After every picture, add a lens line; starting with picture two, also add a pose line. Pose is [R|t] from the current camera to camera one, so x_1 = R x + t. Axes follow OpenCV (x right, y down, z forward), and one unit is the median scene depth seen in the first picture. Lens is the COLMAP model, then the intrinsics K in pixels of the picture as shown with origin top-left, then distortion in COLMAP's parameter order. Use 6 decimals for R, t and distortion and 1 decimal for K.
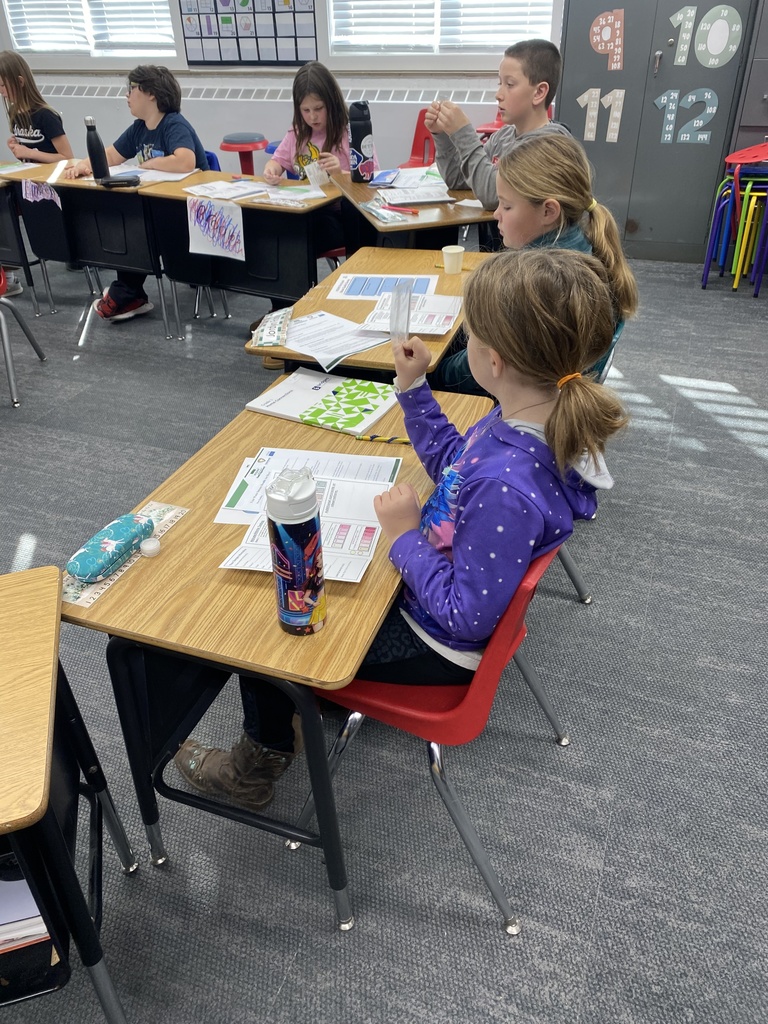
lens RADIAL K [[785.5, 0, 381.4], [0, 785.5, 514.9], [0, 0, 1]] dist [0.012825, -0.009748]
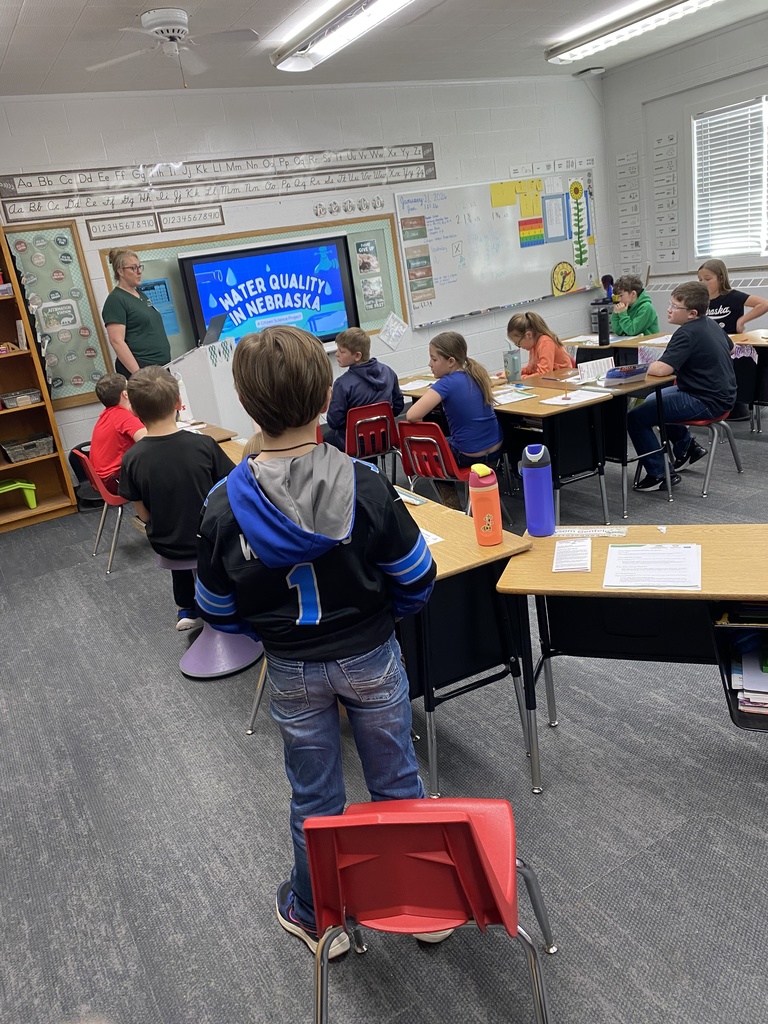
lens RADIAL K [[785.5, 0, 400.7], [0, 785.5, 500.6], [0, 0, 1]] dist [0.012825, -0.009748]
pose [[0.784539, 0.101149, -0.611774, -0.045742], [-0.237806, 0.960247, -0.146197, 0.173259], [0.572667, 0.260181, 0.777405, -0.316336]]
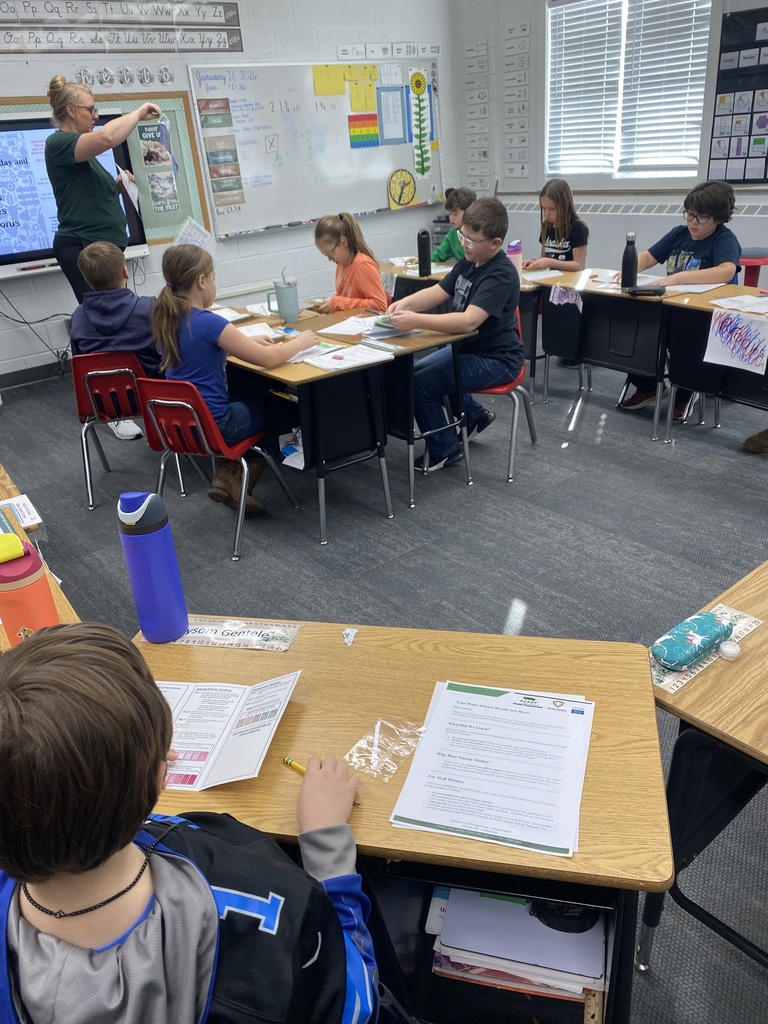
lens RADIAL K [[785.5, 0, 386.2], [0, 785.5, 513.6], [0, 0, 1]] dist [0.012825, -0.009748]
pose [[0.862588, 0.181957, -0.472052, -0.079851], [-0.237545, 0.969499, -0.060366, 0.012843], [0.446670, 0.164204, 0.879501, -0.035599]]
